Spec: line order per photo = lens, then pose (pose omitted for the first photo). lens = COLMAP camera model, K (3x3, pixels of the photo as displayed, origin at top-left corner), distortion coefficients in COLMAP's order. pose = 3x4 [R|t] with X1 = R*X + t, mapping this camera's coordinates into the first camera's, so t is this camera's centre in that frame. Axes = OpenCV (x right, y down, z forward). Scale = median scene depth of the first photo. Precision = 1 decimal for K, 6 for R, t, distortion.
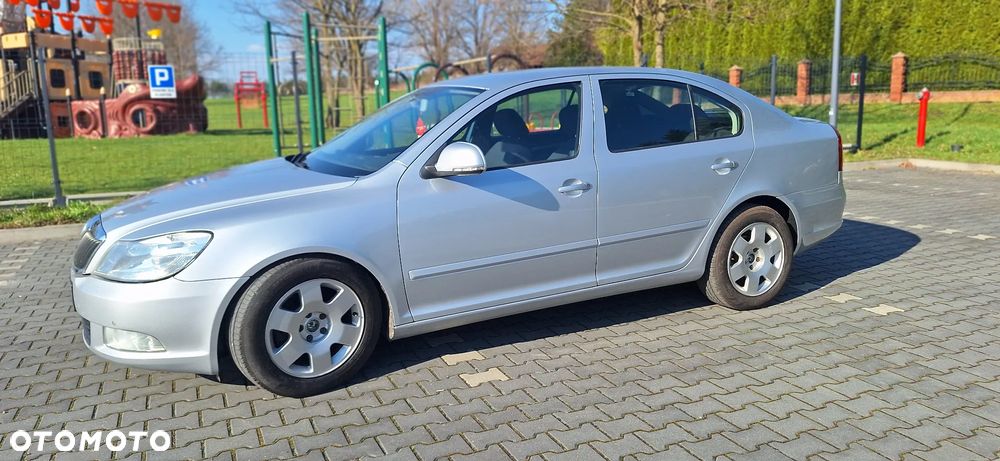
lens RADIAL K [[680.3, 0, 501.8], [0, 680.3, 227.3], [0, 0, 1]] dist [0.069776, -0.078144]
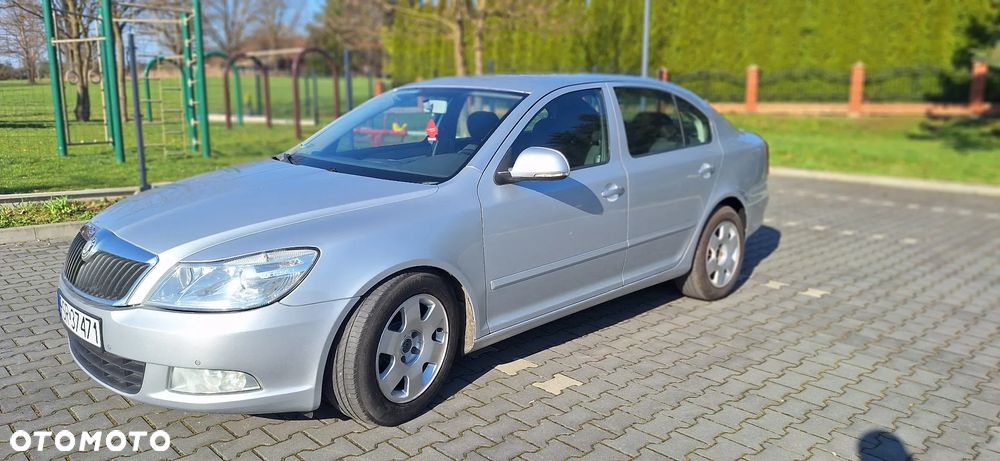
lens RADIAL K [[680.3, 0, 489.2], [0, 680.3, 232.6], [0, 0, 1]] dist [0.069776, -0.078144]
pose [[0.947727, -0.029572, 0.317710, -0.354651], [0.026867, 0.999556, 0.012893, -0.013432], [-0.317950, -0.003683, 0.948100, 0.074644]]
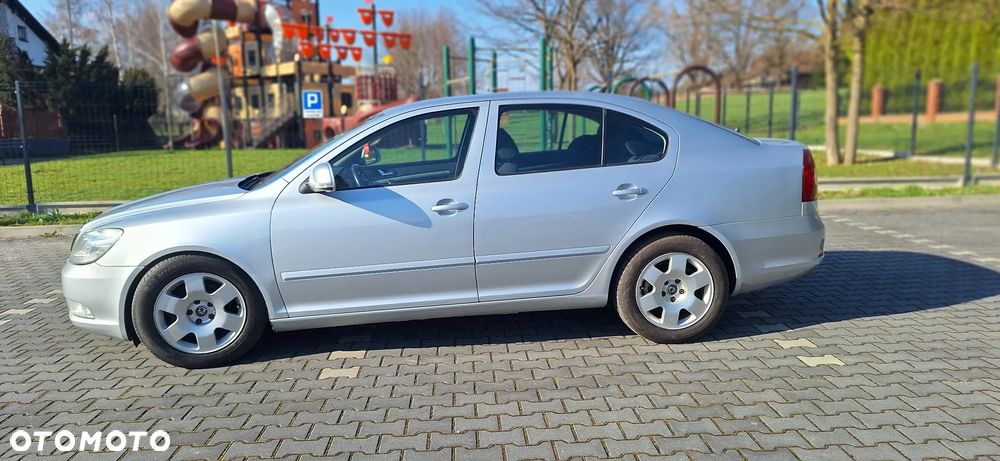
lens RADIAL K [[680.3, 0, 505.6], [0, 680.3, 228.3], [0, 0, 1]] dist [0.069776, -0.078144]
pose [[0.935718, 0.053429, -0.348680, 0.500275], [-0.059284, 0.998222, -0.006135, -0.021192], [0.347732, 0.026411, 0.937222, 0.031421]]
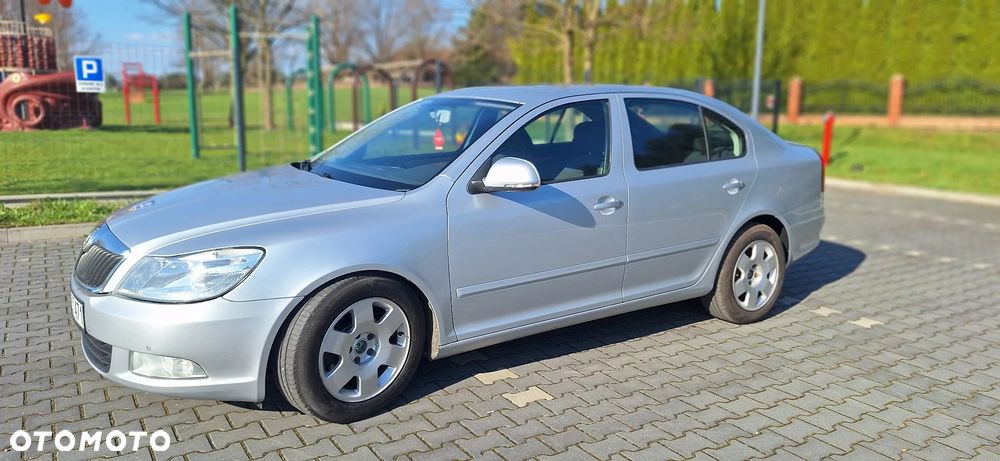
lens RADIAL K [[680.3, 0, 504.3], [0, 680.3, 233.9], [0, 0, 1]] dist [0.069776, -0.078144]
pose [[0.988712, 0.012302, 0.149322, -0.172896], [-0.012282, 0.999924, -0.001056, -0.011252], [-0.149324, -0.000790, 0.988788, 0.025874]]
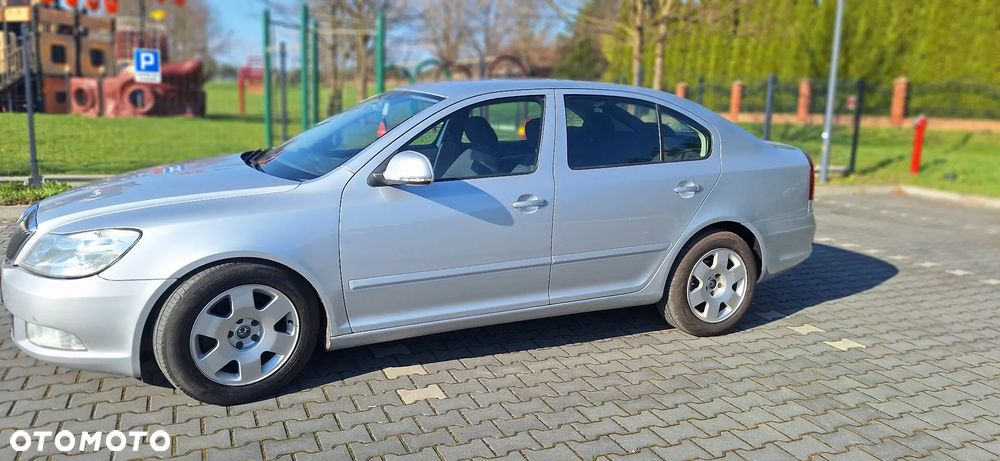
lens RADIAL K [[680.3, 0, 501.9], [0, 680.3, 221.4], [0, 0, 1]] dist [0.069776, -0.078144]
pose [[0.998322, 0.057906, -0.000592, 0.061532], [-0.057908, 0.998289, -0.008070, -0.019885], [0.000123, 0.008091, 0.999967, 0.022085]]
